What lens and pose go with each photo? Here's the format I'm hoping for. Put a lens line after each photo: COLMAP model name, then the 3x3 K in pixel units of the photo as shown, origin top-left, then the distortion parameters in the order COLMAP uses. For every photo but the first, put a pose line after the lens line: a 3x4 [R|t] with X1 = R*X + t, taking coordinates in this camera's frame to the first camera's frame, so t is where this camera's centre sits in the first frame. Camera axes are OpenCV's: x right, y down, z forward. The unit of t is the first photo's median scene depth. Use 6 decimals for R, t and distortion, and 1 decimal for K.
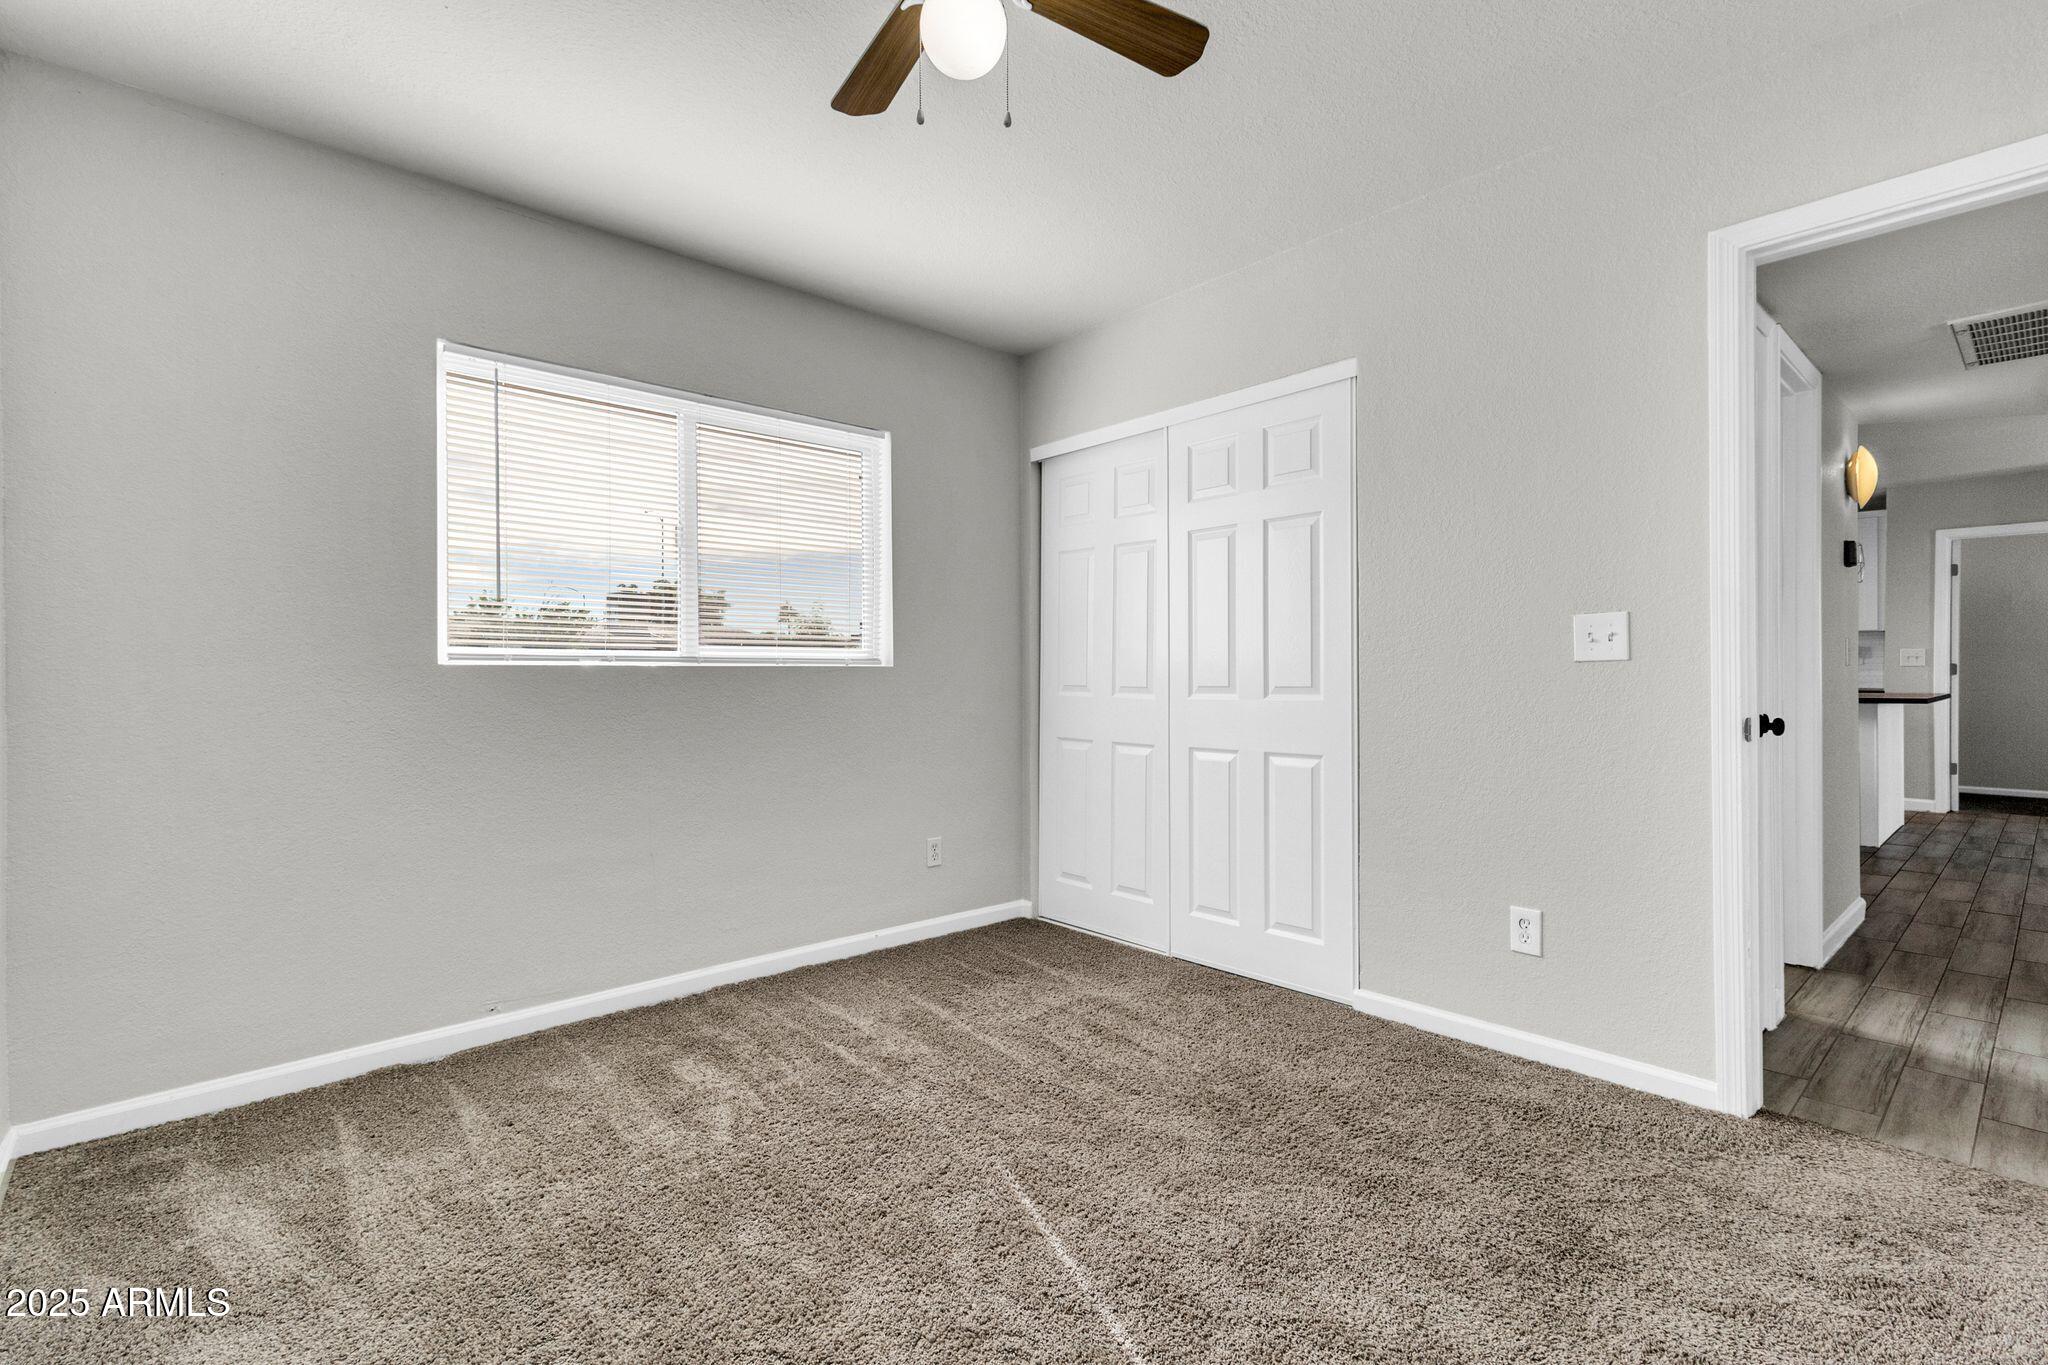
lens RADIAL K [[942.9, 0, 1021.2], [0, 942.9, 676.0], [0, 0, 1]] dist [0.000858, -0.000305]
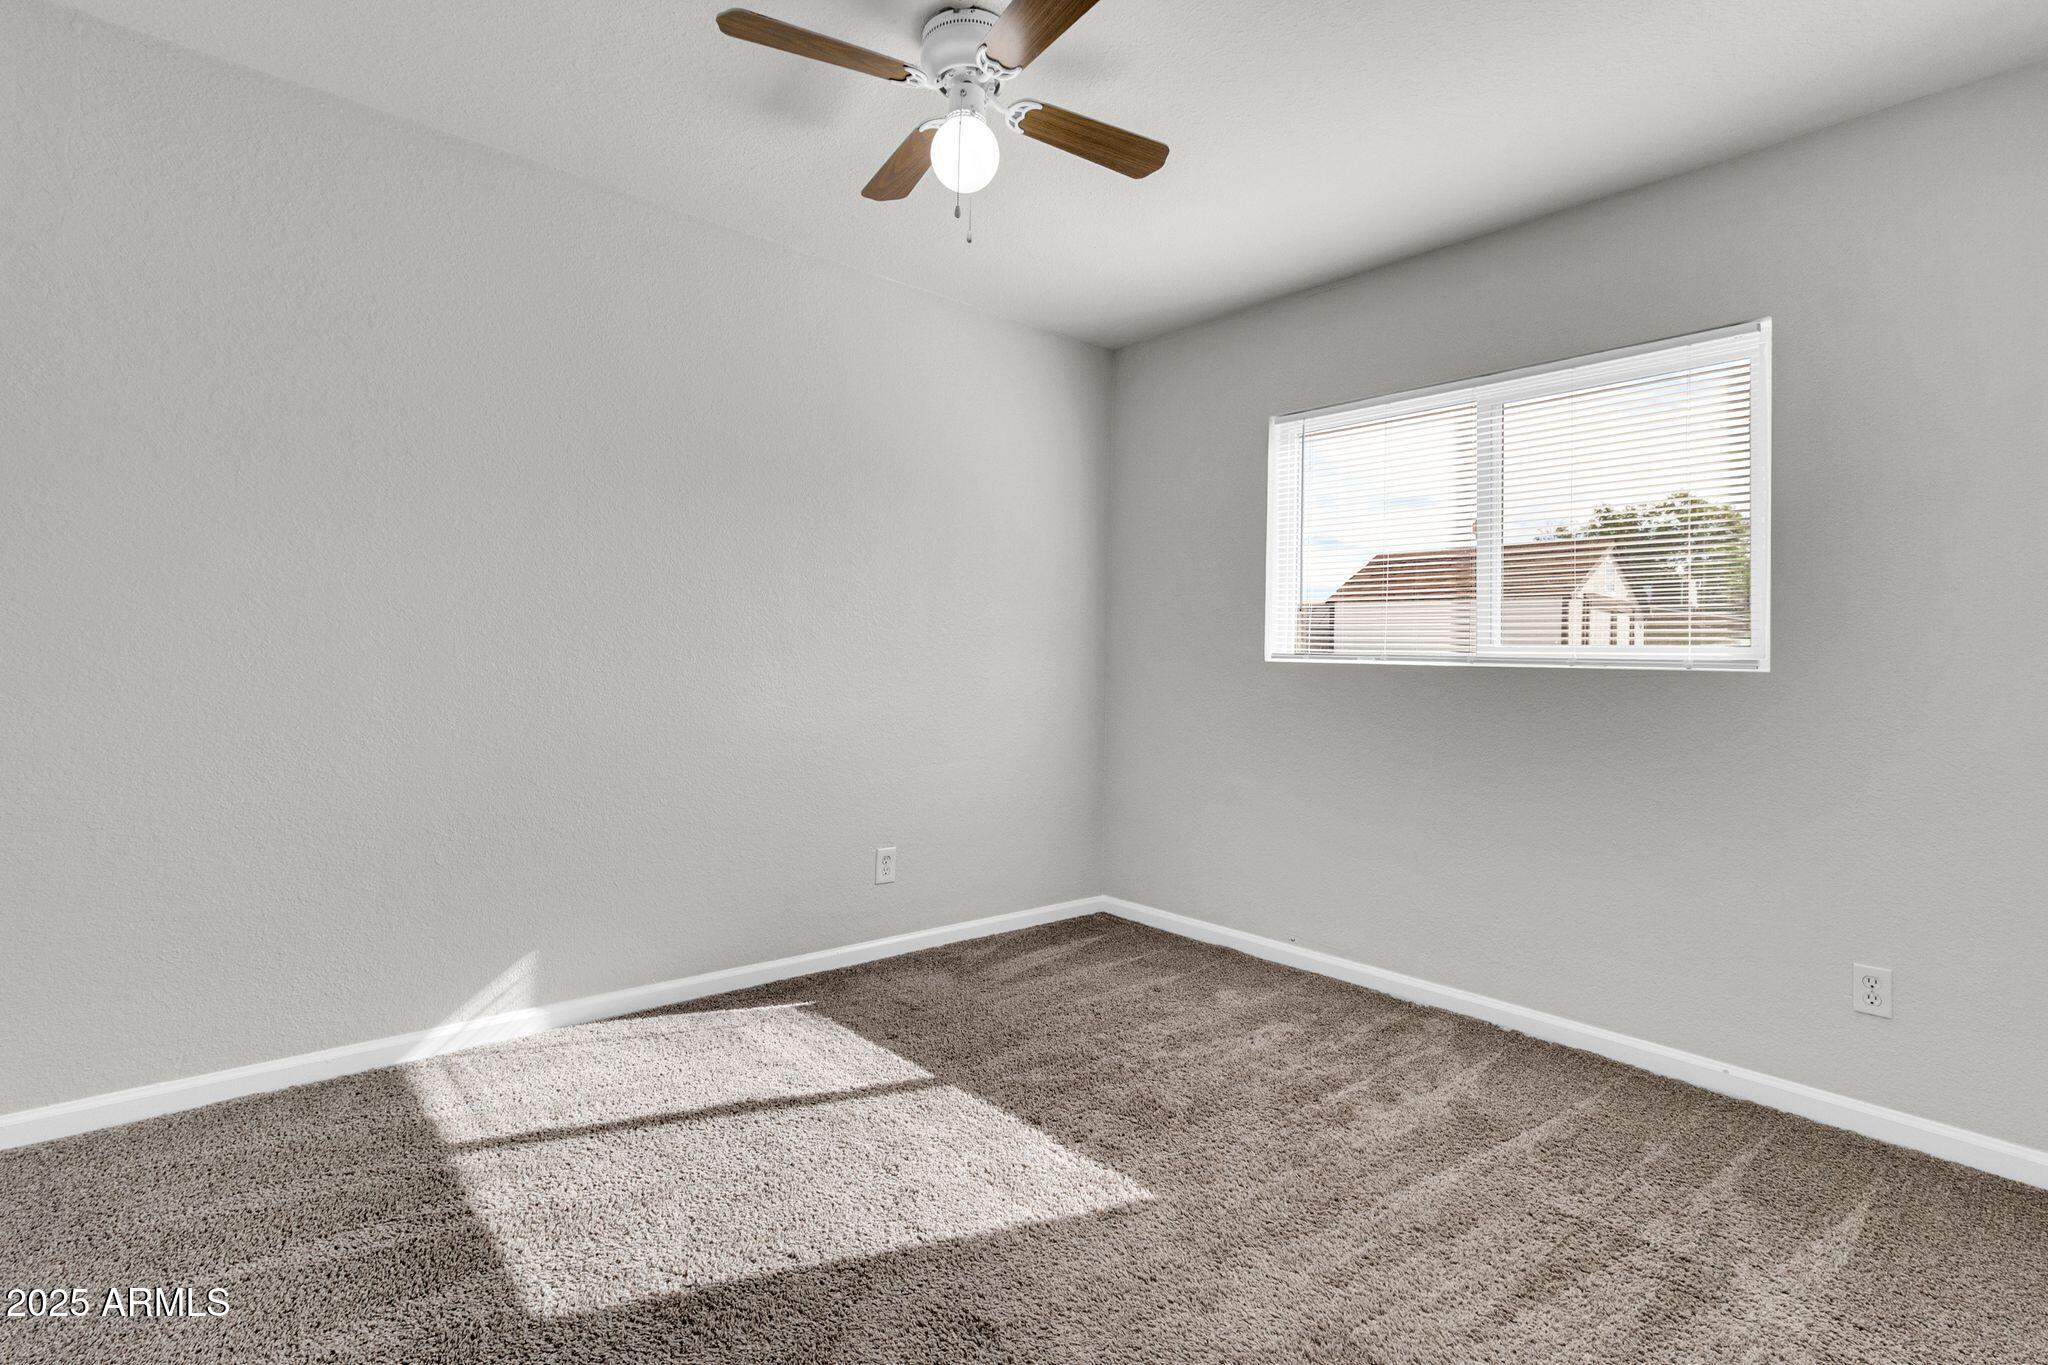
lens RADIAL K [[957.4, 0, 1023.4], [0, 957.4, 632.8], [0, 0, 1]] dist [0.000577, -0.000072]
pose [[-0.015124, -0.028329, -0.999484, 0.678773], [-0.028652, 0.999200, -0.027888, -0.004725], [0.999475, 0.028215, -0.015923, 0.625536]]
